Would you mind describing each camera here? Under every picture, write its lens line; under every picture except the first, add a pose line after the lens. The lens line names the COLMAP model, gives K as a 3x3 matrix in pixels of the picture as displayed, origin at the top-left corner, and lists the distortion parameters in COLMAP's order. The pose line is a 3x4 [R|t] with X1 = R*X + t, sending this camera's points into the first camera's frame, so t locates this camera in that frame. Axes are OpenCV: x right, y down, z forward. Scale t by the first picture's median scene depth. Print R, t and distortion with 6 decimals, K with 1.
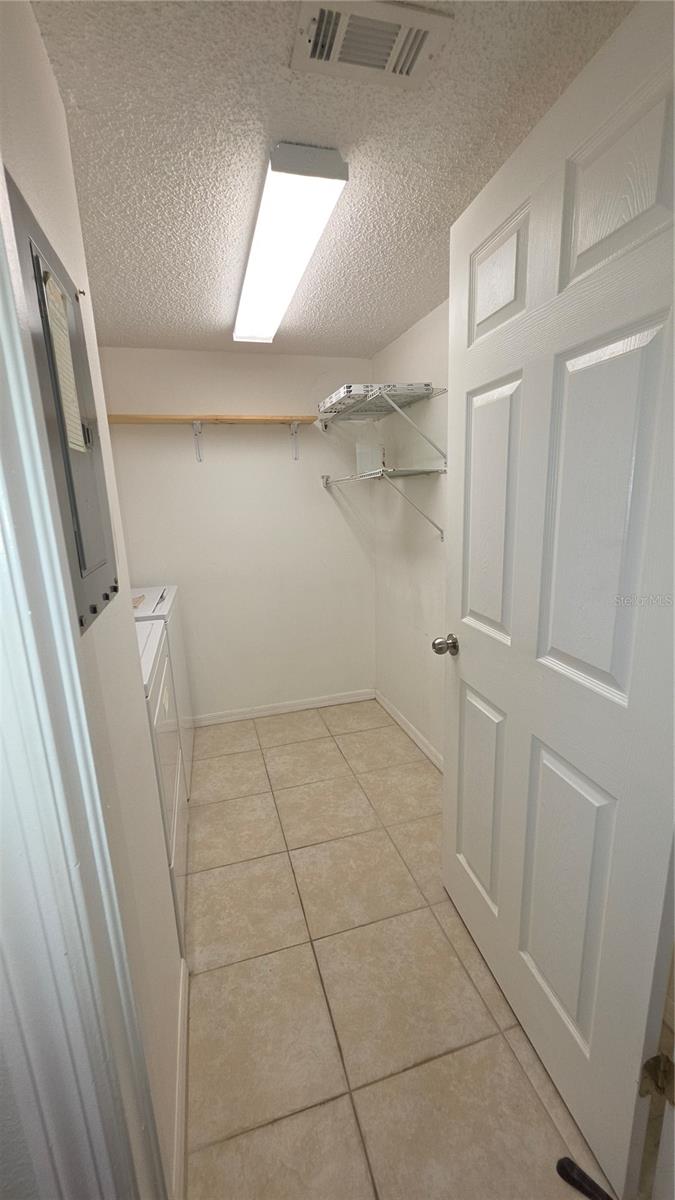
lens RADIAL K [[480.4, 0, 340.1], [0, 480.4, 600.7], [0, 0, 1]] dist [-0.003299, 0.000924]
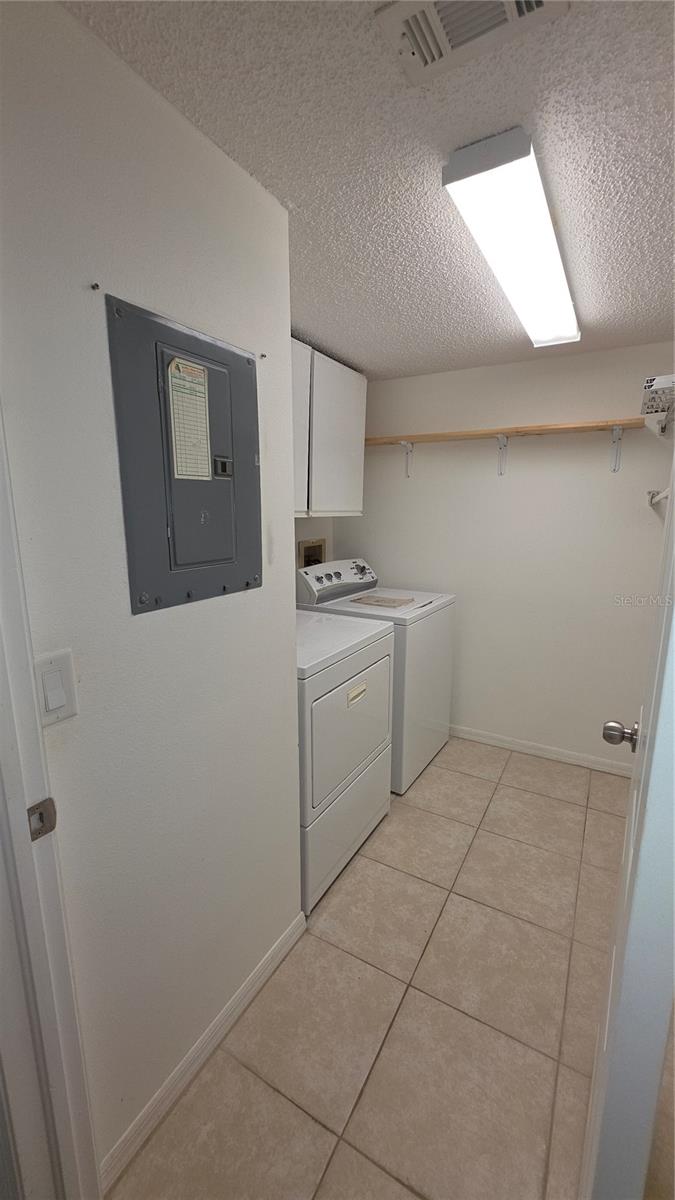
lens RADIAL K [[480.4, 0, 337.3], [0, 480.4, 600.7], [0, 0, 1]] dist [-0.003299, 0.000924]
pose [[0.687570, 0.173841, -0.705002, 0.271451], [-0.184992, 0.980818, 0.061435, -0.046803], [0.702158, 0.088178, 0.706540, 0.119831]]
